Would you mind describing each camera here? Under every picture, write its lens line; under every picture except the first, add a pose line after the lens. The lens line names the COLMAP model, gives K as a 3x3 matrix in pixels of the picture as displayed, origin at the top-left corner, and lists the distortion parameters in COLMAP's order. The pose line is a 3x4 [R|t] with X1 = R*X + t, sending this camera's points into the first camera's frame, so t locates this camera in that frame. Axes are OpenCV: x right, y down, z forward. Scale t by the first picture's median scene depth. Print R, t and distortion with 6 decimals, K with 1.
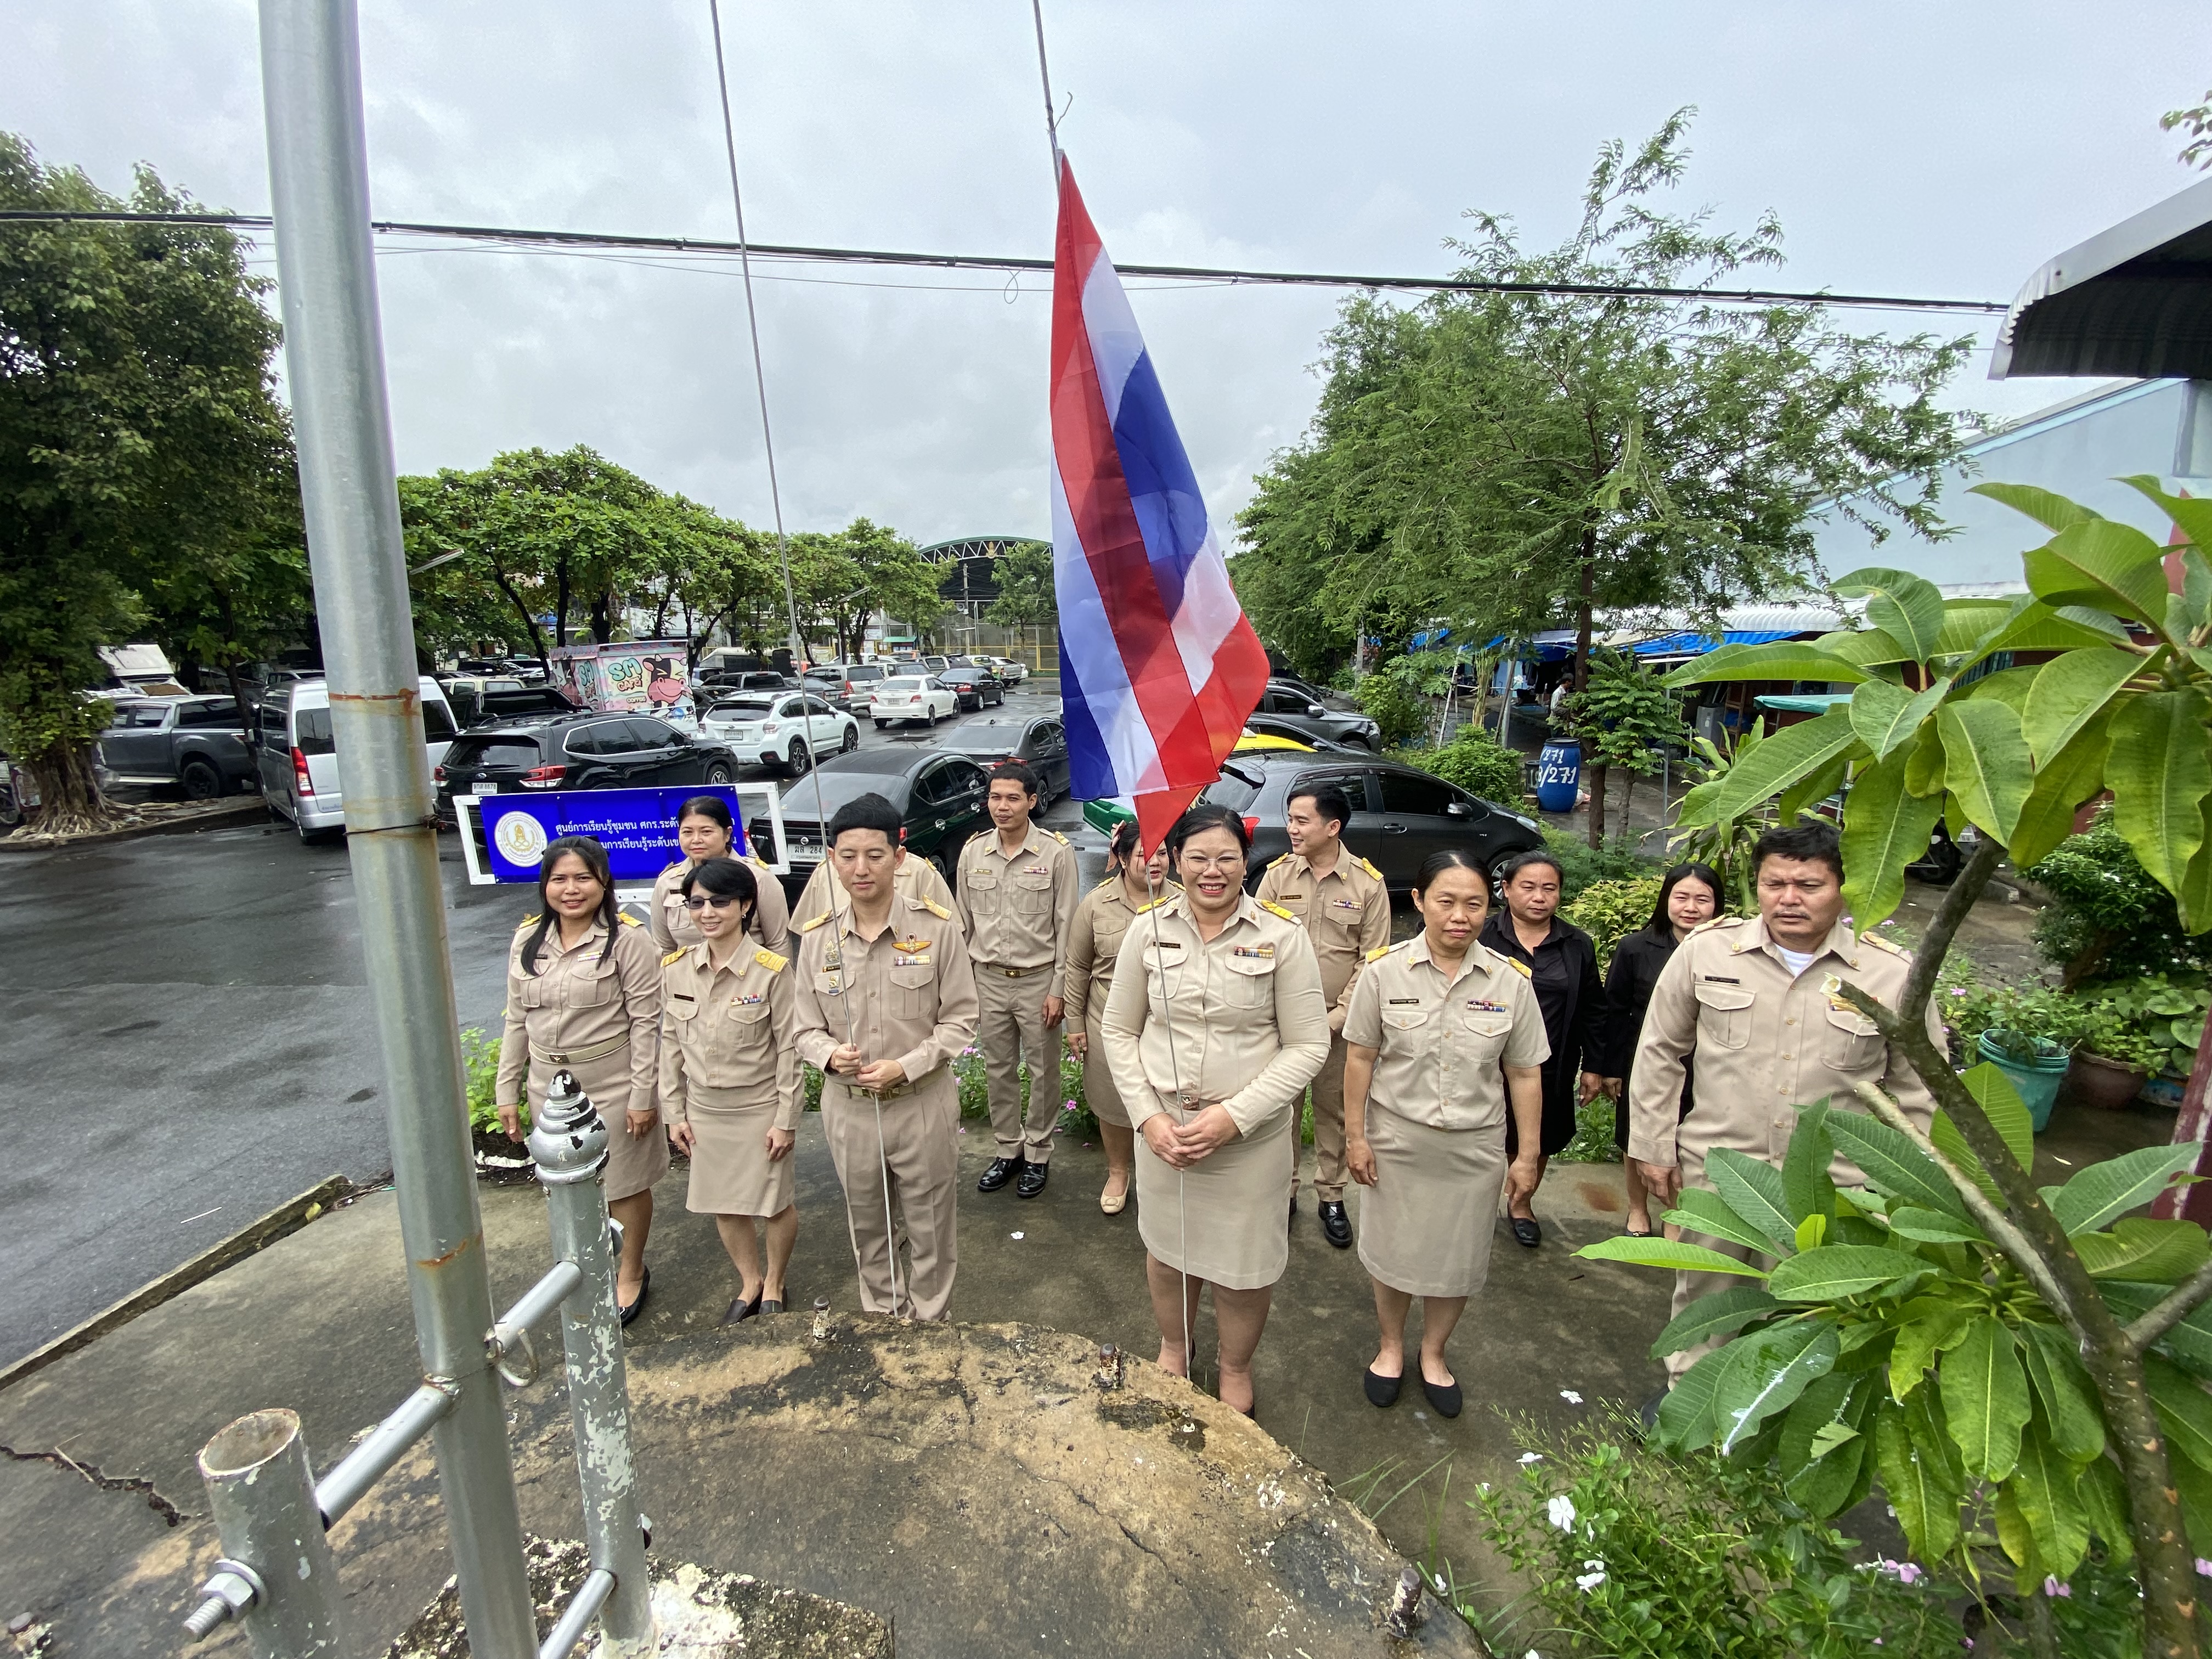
lens RADIAL K [[899.1, 0, 1101.0], [0, 899.1, 842.4], [0, 0, 1]] dist [-0.002152, -0.008716]
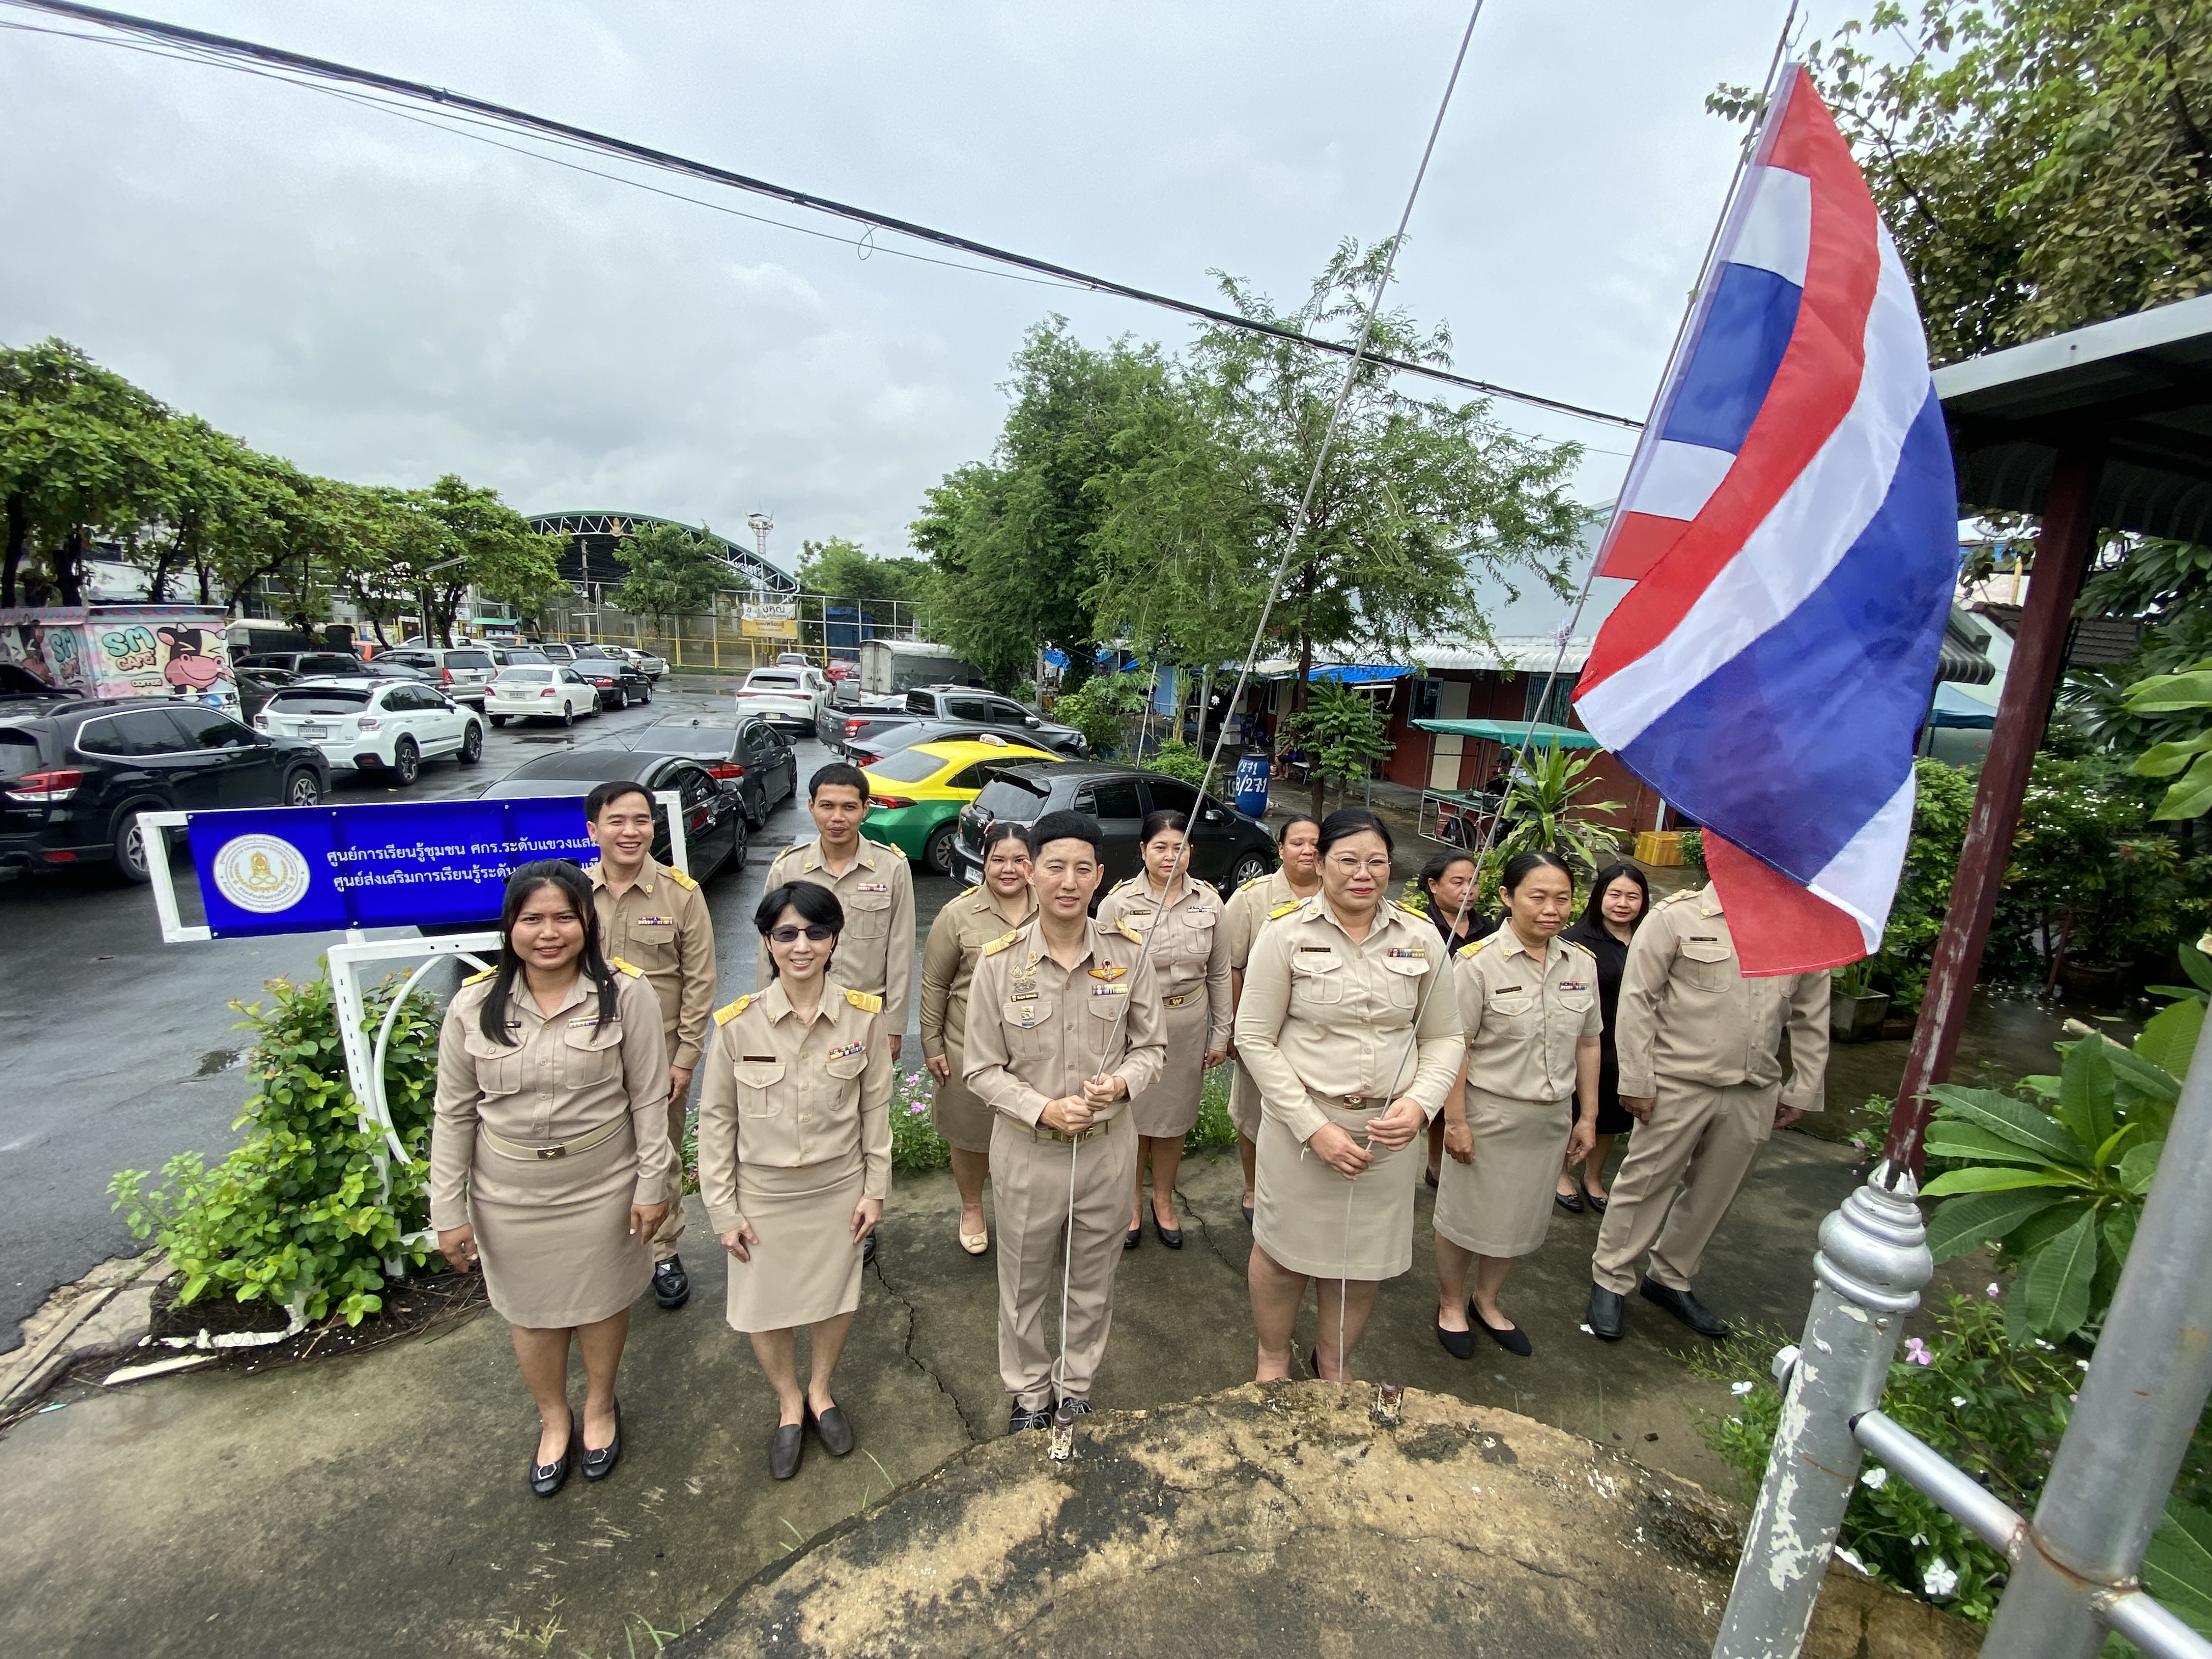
lens RADIAL K [[899.1, 0, 1104.5], [0, 899.1, 836.2], [0, 0, 1]] dist [-0.002152, -0.008716]
pose [[0.925536, -0.018878, 0.378189, -0.334567], [0.025641, 0.999589, -0.012855, -0.004693], [-0.377791, 0.021595, 0.925639, 0.122434]]
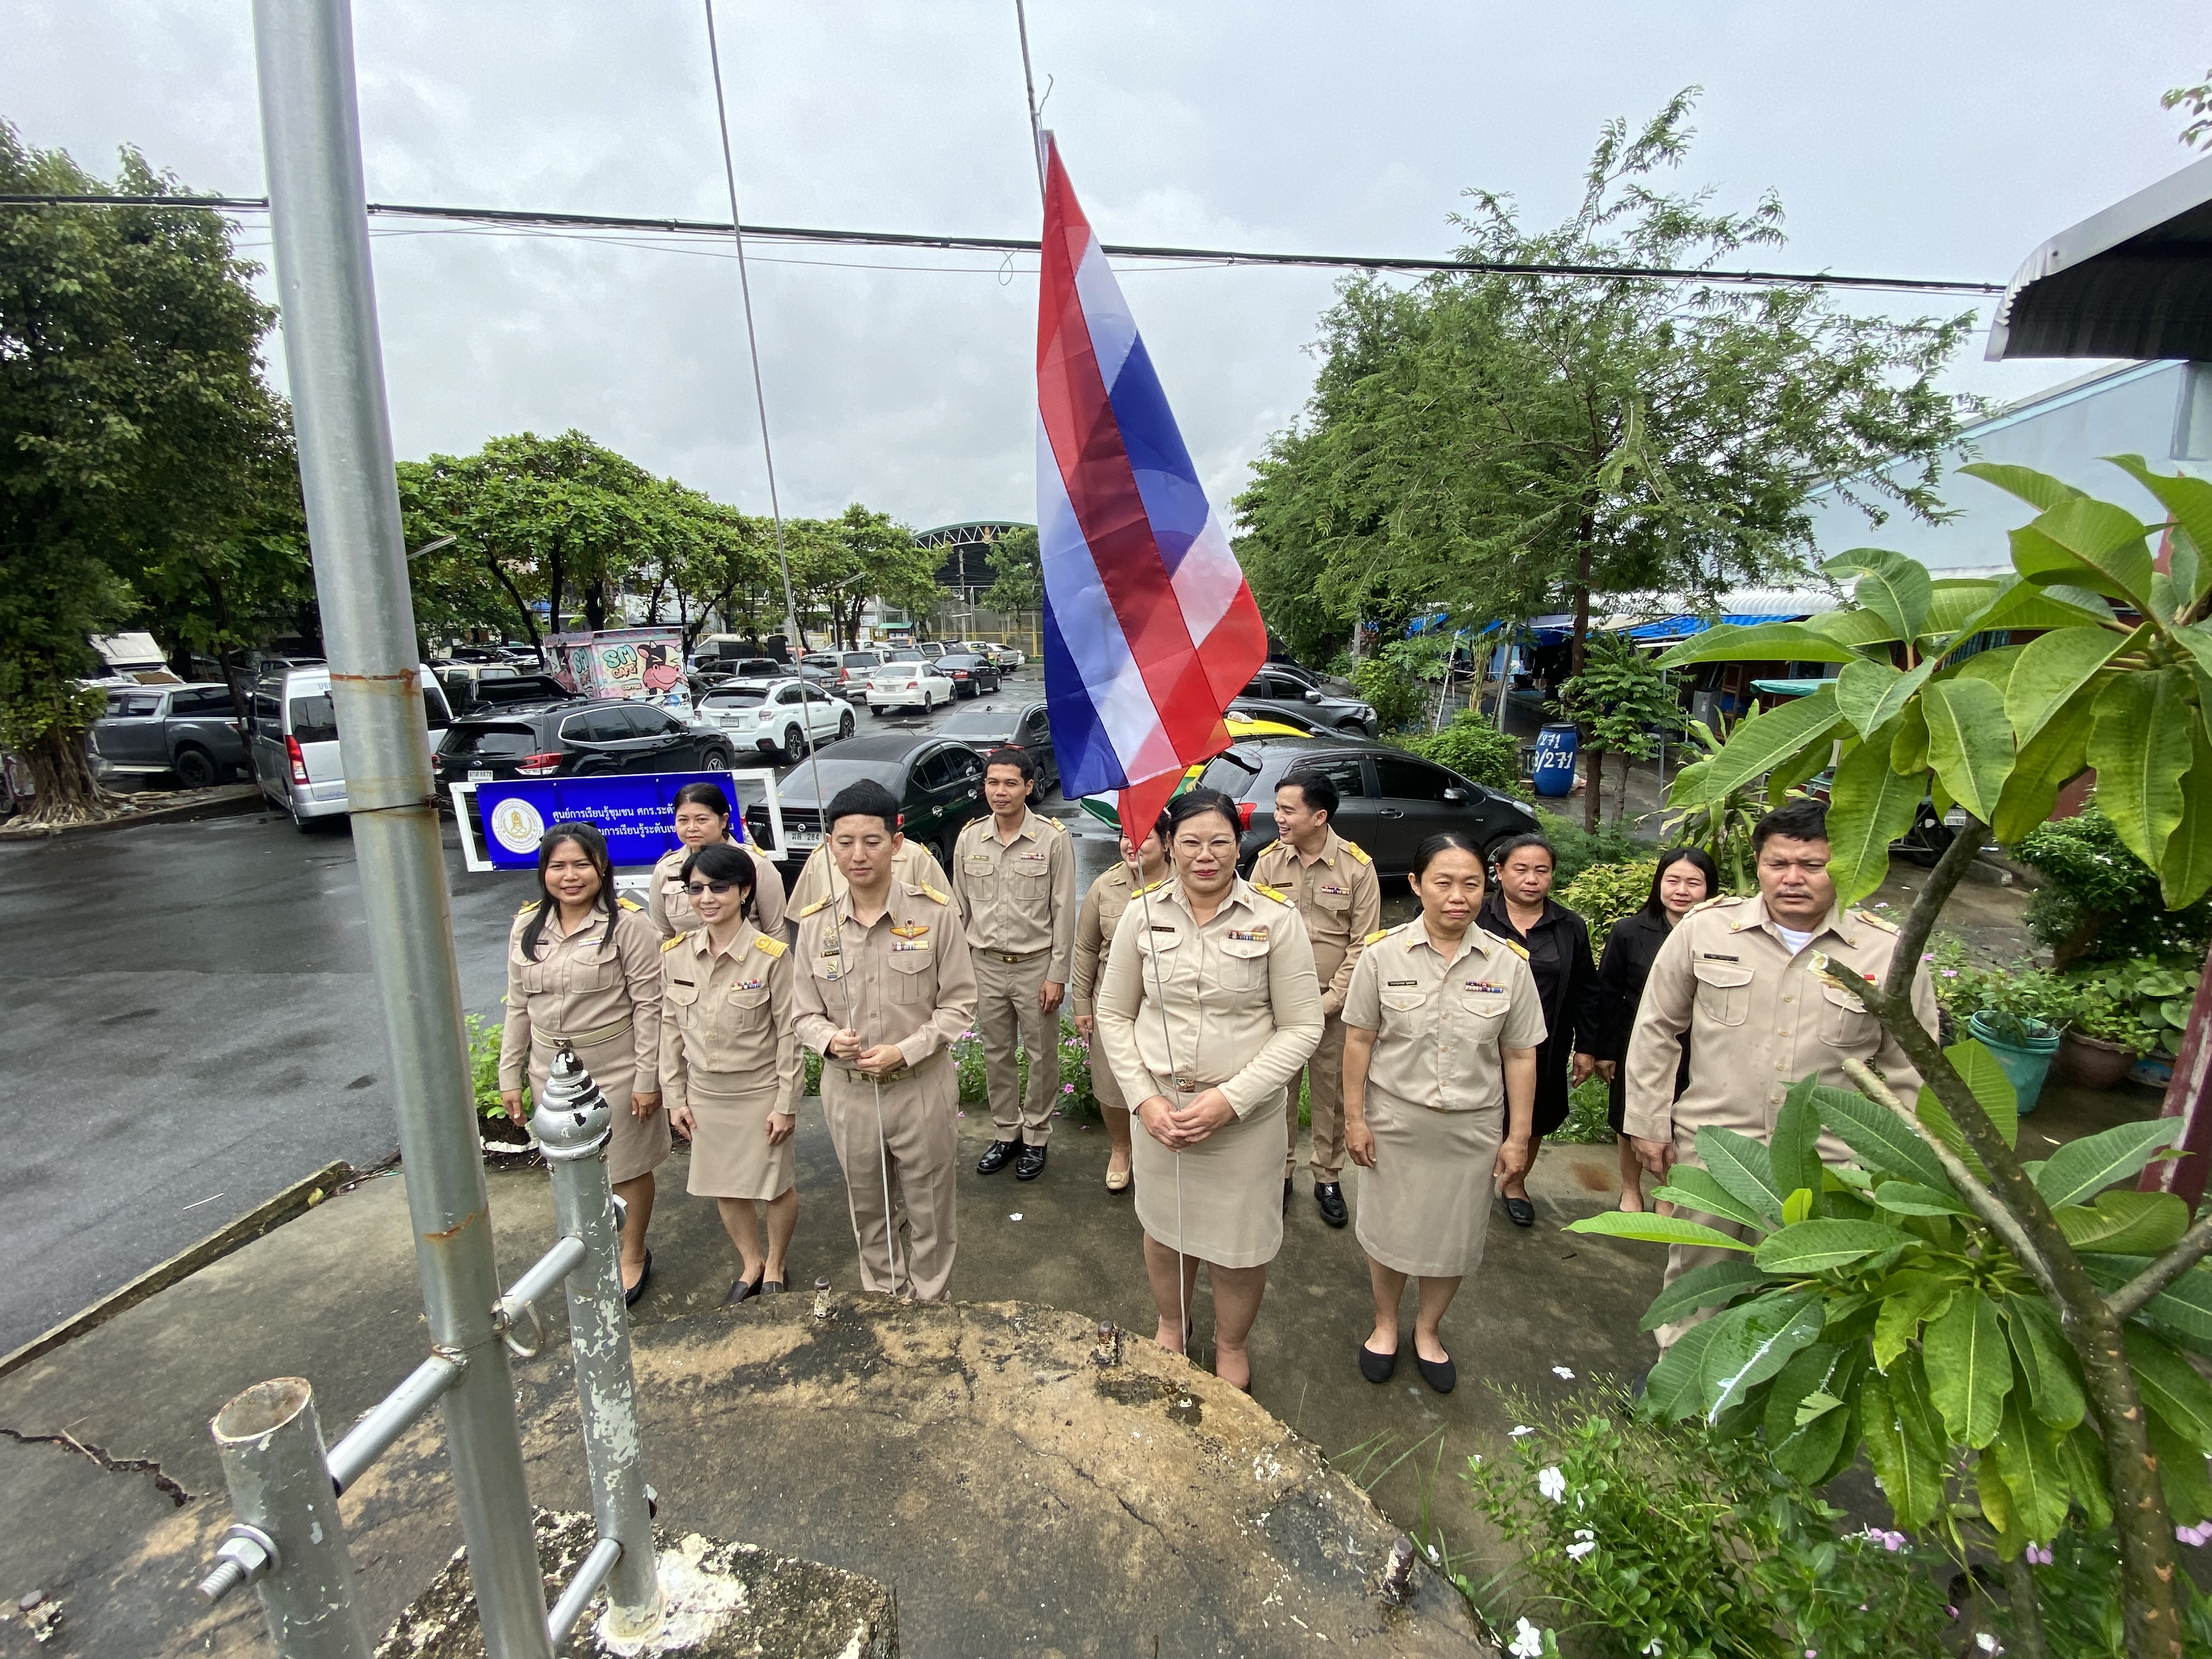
lens RADIAL K [[899.1, 0, 1101.0], [0, 899.1, 841.9], [0, 0, 1]] dist [-0.002152, -0.008716]
pose [[0.999991, -0.003106, 0.002812, 0.000659], [0.003065, 0.999890, 0.014521, 0.001685], [-0.002857, -0.014512, 0.999891, -0.002512]]
